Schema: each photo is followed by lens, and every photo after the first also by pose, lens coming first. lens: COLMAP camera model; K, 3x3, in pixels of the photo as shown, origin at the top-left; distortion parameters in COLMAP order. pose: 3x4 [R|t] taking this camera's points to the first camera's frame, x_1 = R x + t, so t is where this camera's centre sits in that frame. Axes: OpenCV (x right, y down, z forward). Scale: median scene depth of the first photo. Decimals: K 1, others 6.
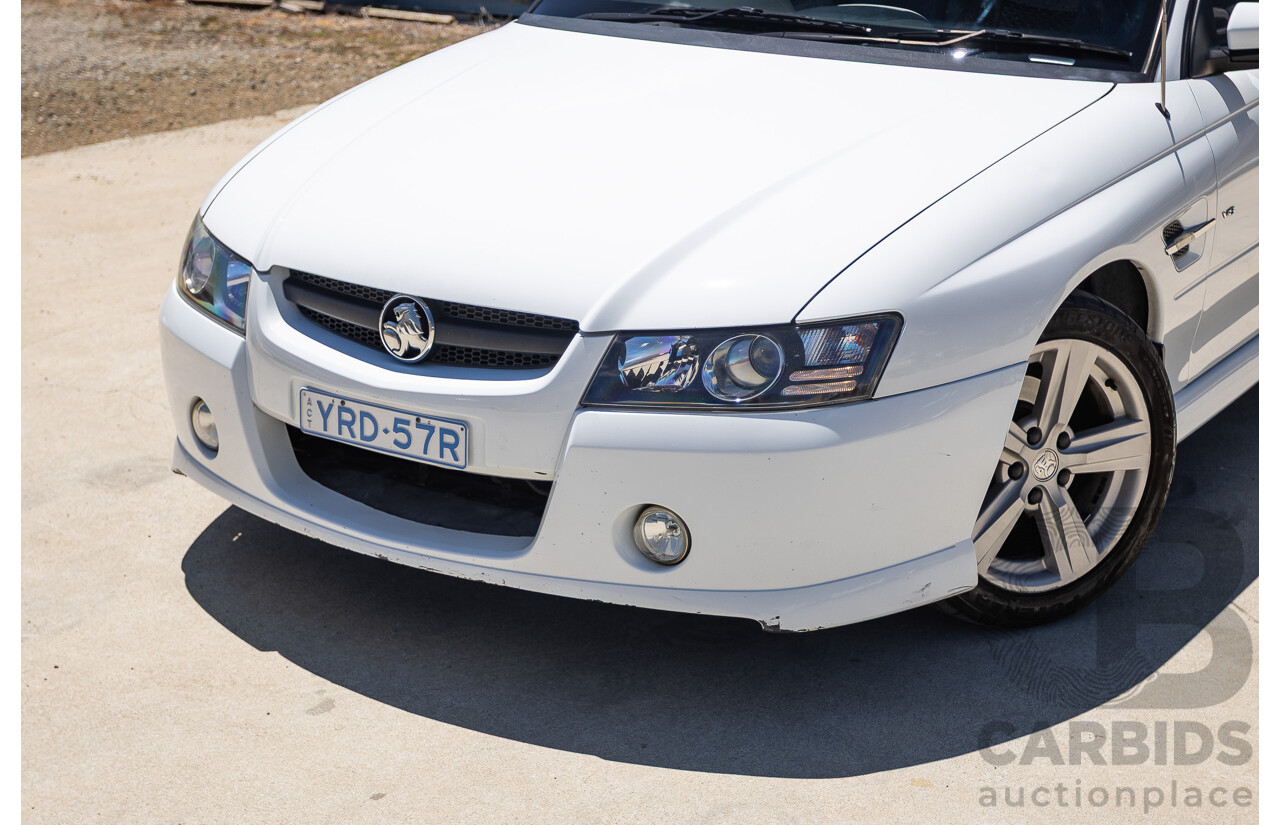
lens RADIAL K [[2244.3, 0, 639.0], [0, 2244.3, 432.3], [0, 0, 1]] dist [-0.017557, 0.117268]
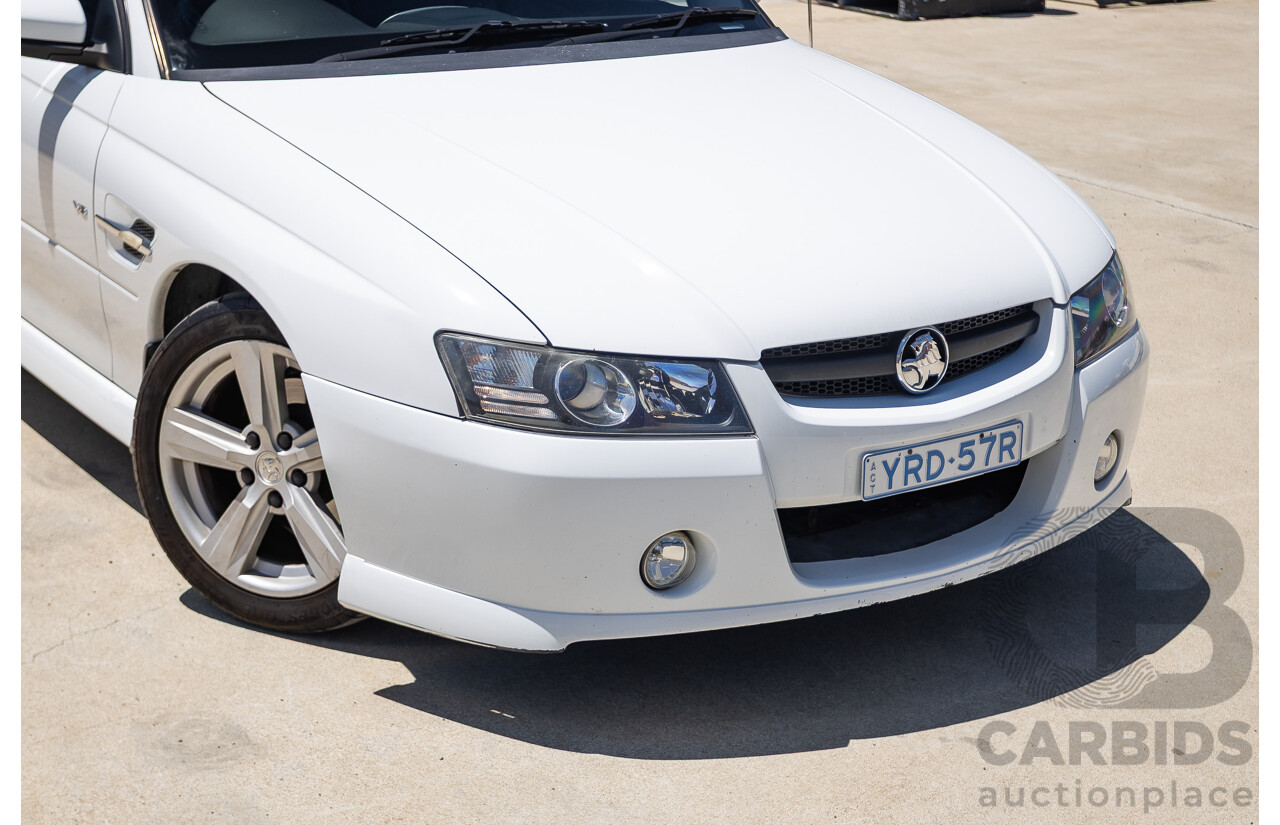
lens RADIAL K [[2173.6, 0, 640.0], [0, 2173.6, 412.5], [0, 0, 1]] dist [-0.032594, -0.080531]
pose [[0.350828, -0.291783, 0.889821, -1.025928], [0.258534, 0.943466, 0.207442, -0.259997], [-0.900044, 0.157272, 0.406430, 0.728066]]
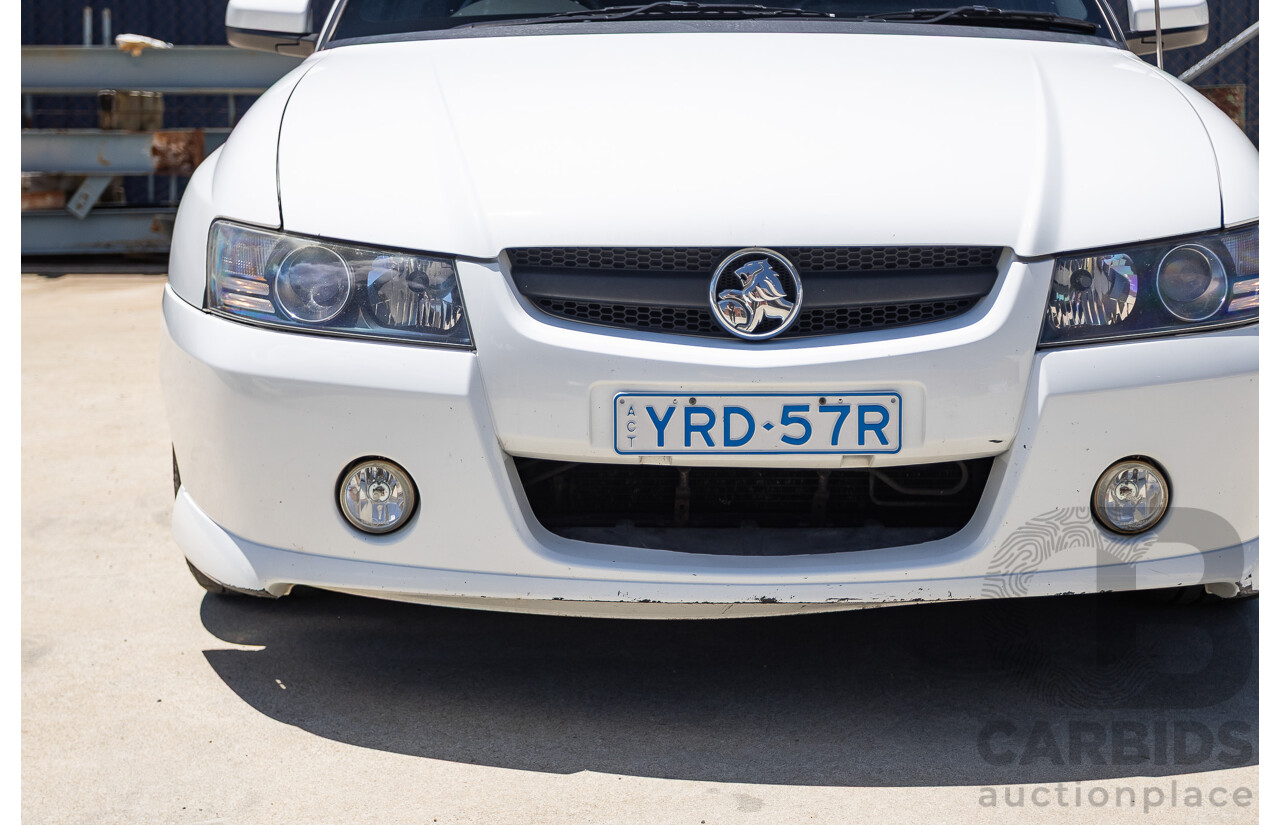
lens RADIAL K [[2244.3, 0, 639.0], [0, 2244.3, 432.3], [0, 0, 1]] dist [-0.017557, 0.117268]
pose [[0.832813, -0.103739, 0.543747, -0.561969], [0.179697, 0.979751, -0.088305, 0.060590], [-0.523576, 0.171251, 0.834590, 0.392915]]
